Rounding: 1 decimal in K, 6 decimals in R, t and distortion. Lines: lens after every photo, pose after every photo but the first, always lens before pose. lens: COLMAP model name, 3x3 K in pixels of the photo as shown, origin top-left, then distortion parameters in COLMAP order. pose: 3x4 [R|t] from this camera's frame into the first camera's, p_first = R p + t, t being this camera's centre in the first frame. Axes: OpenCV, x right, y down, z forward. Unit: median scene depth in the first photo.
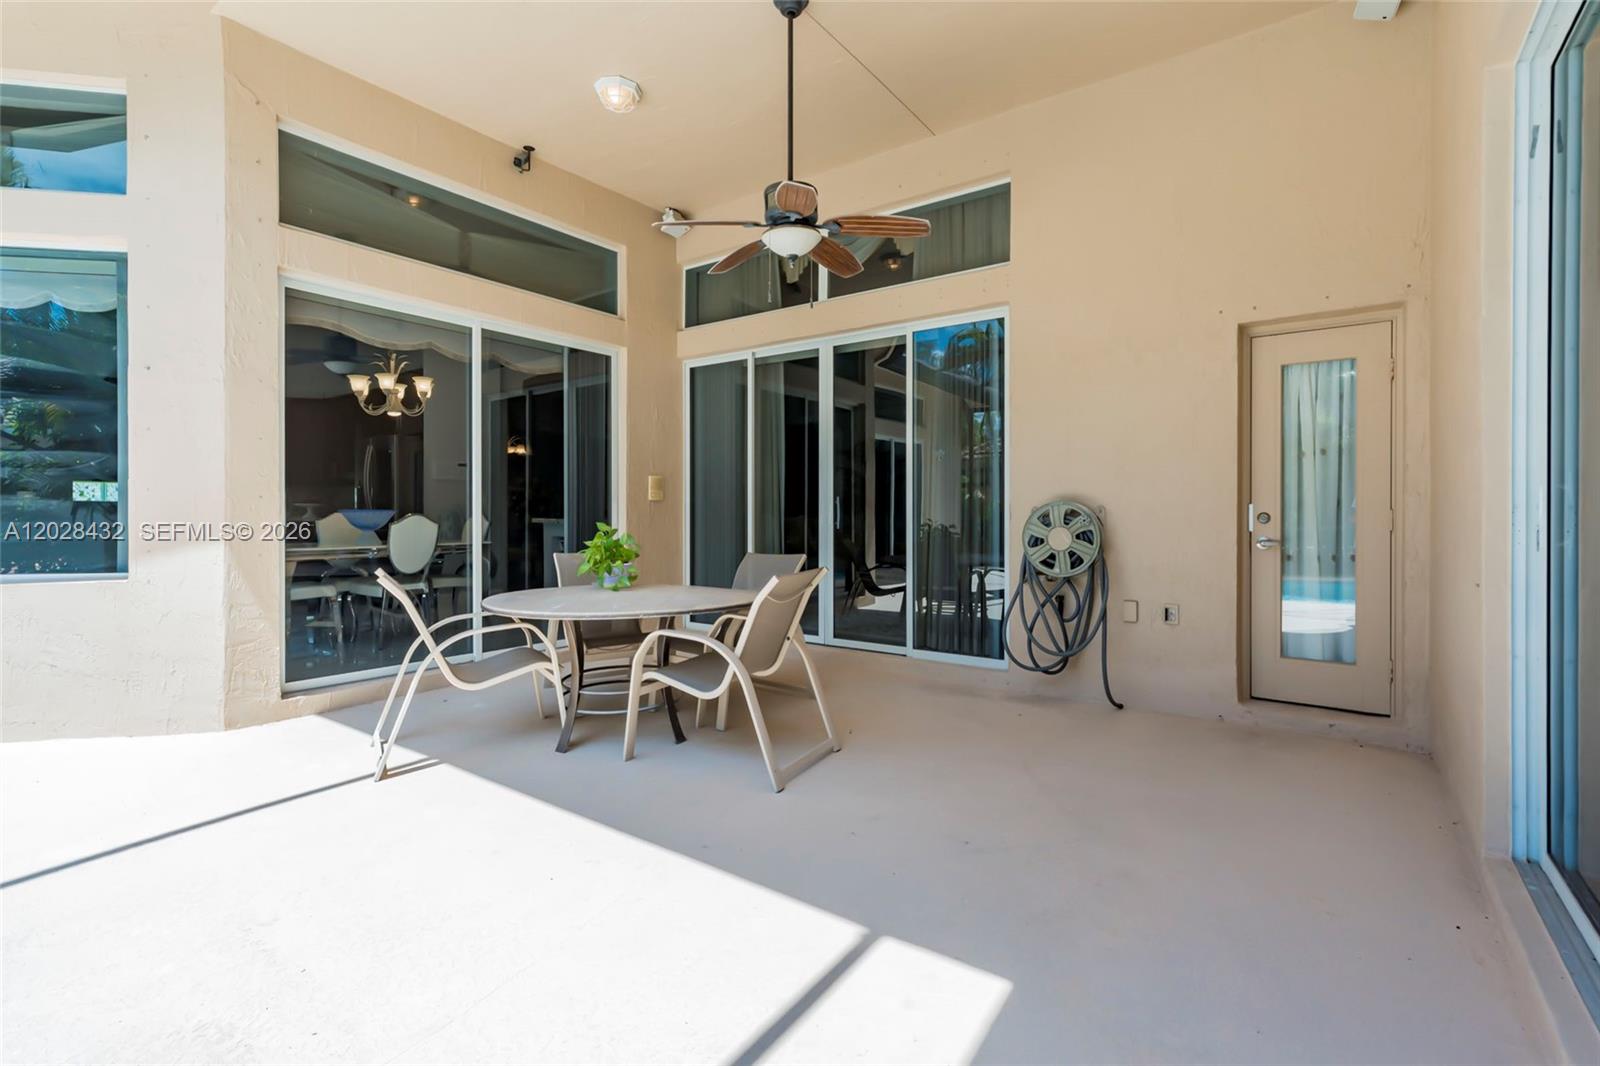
lens RADIAL K [[723.0, 0, 799.9], [0, 723.0, 513.4], [0, 0, 1]] dist [0.000989, -0.000088]
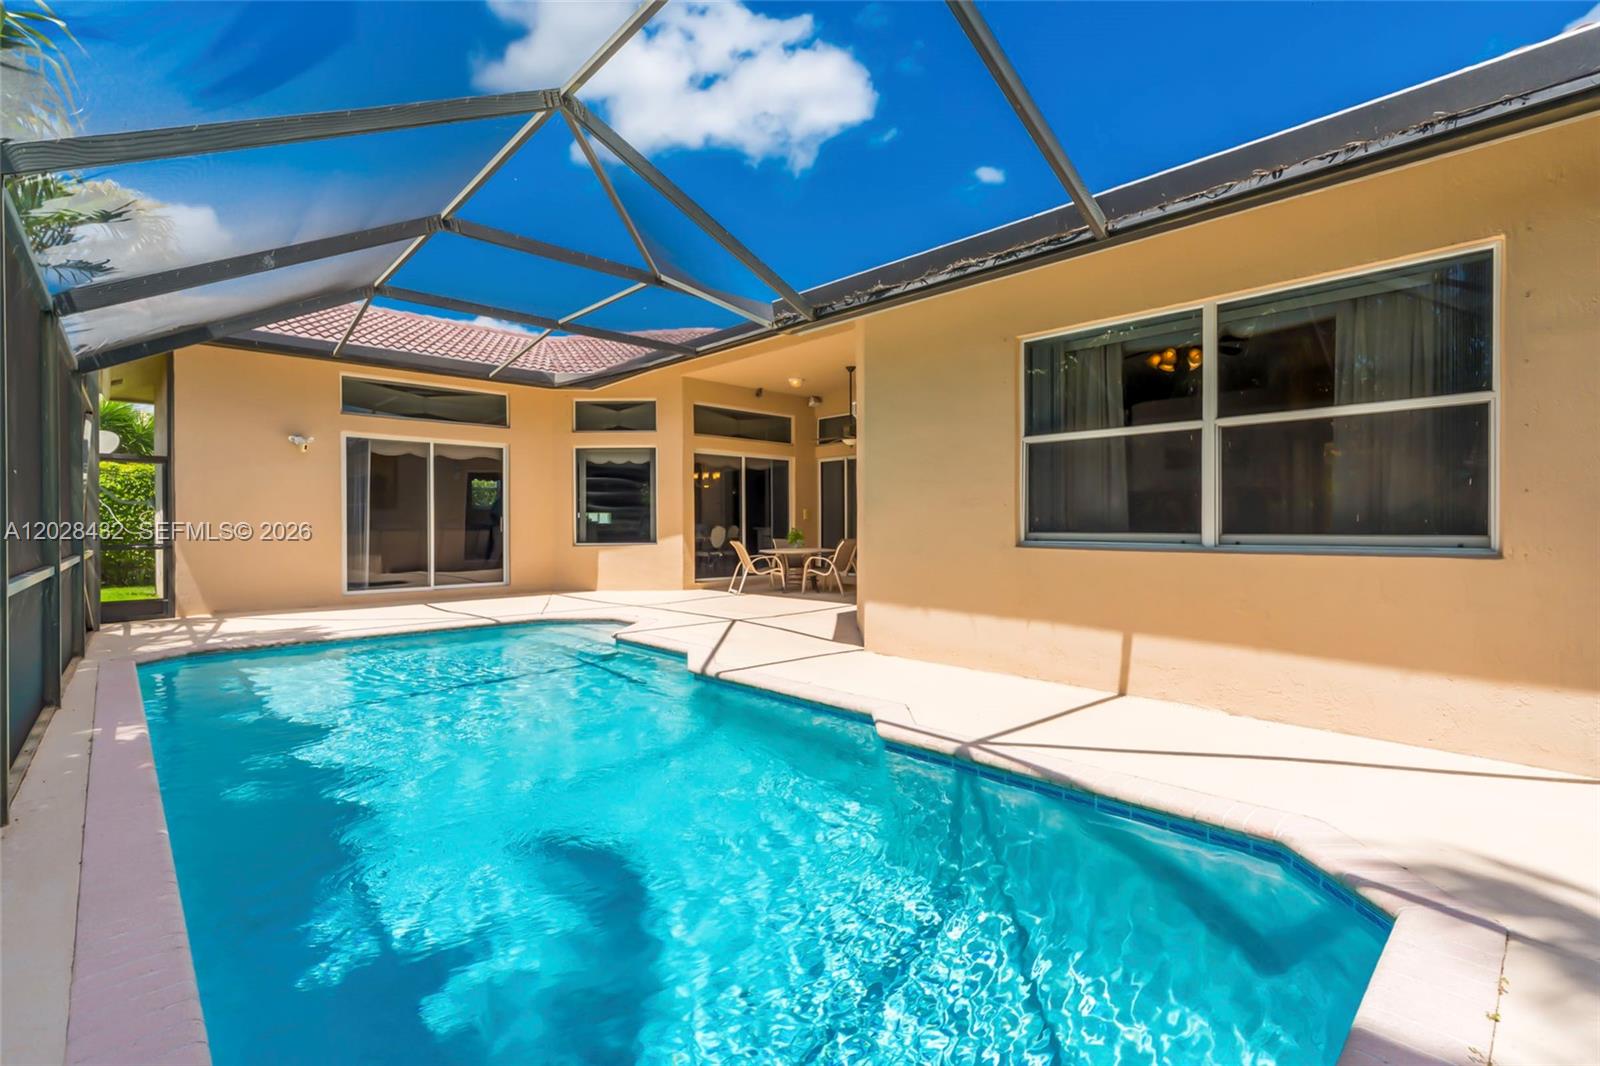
lens RADIAL K [[724.4, 0, 804.7], [0, 724.4, 528.1], [0, 0, 1]] dist [-0.000245, 0.000167]
pose [[0.984186, -0.004086, -0.177089, 0.312068], [0.002727, 0.999965, -0.007918, 0.039584], [0.177115, 0.007310, 0.984163, -1.951542]]
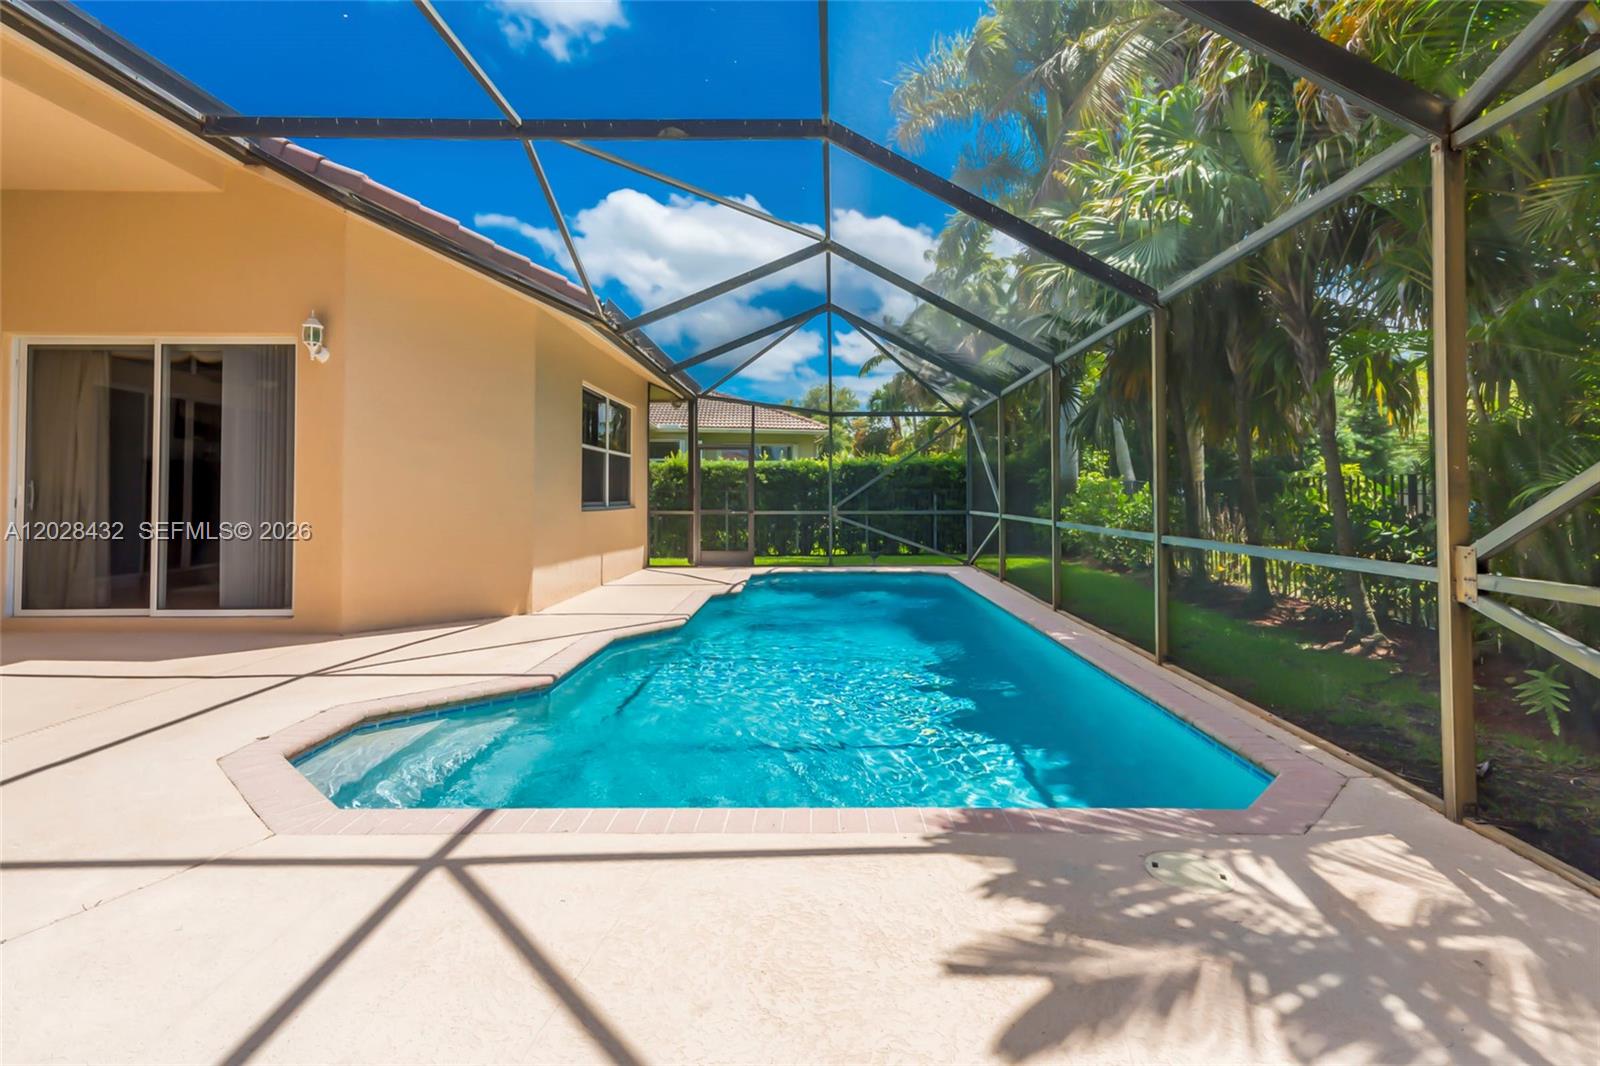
lens RADIAL K [[739.0, 0, 816.1], [0, 739.0, 485.7], [0, 0, 1]] dist [-0.000117, 0.000624]
pose [[-0.594768, 0.006611, 0.803870, -1.623805], [0.007227, 0.999970, -0.002877, 0.002361], [-0.803865, 0.004098, -0.594798, 0.095944]]
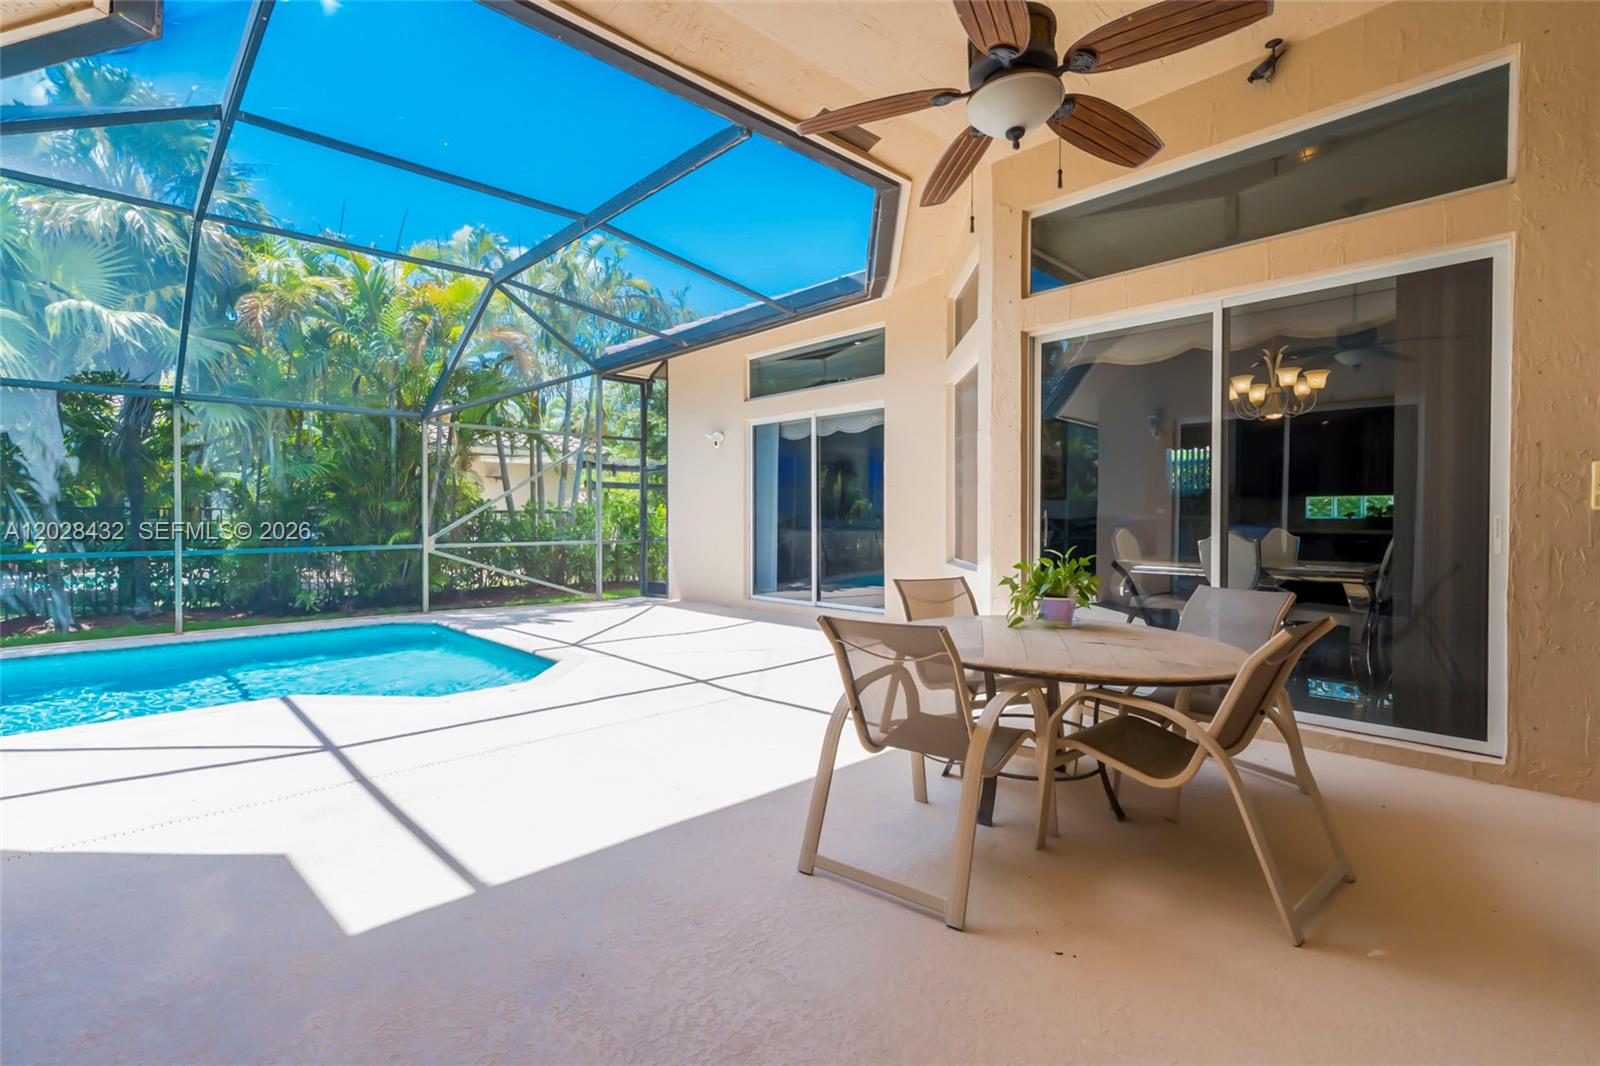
lens RADIAL K [[724.4, 0, 804.7], [0, 724.4, 528.1], [0, 0, 1]] dist [-0.000245, 0.000167]
pose [[-0.178704, 0.018406, -0.983731, 0.557445], [-0.005879, 0.999787, 0.019775, -0.021414], [0.983885, 0.009317, -0.178557, 0.817822]]
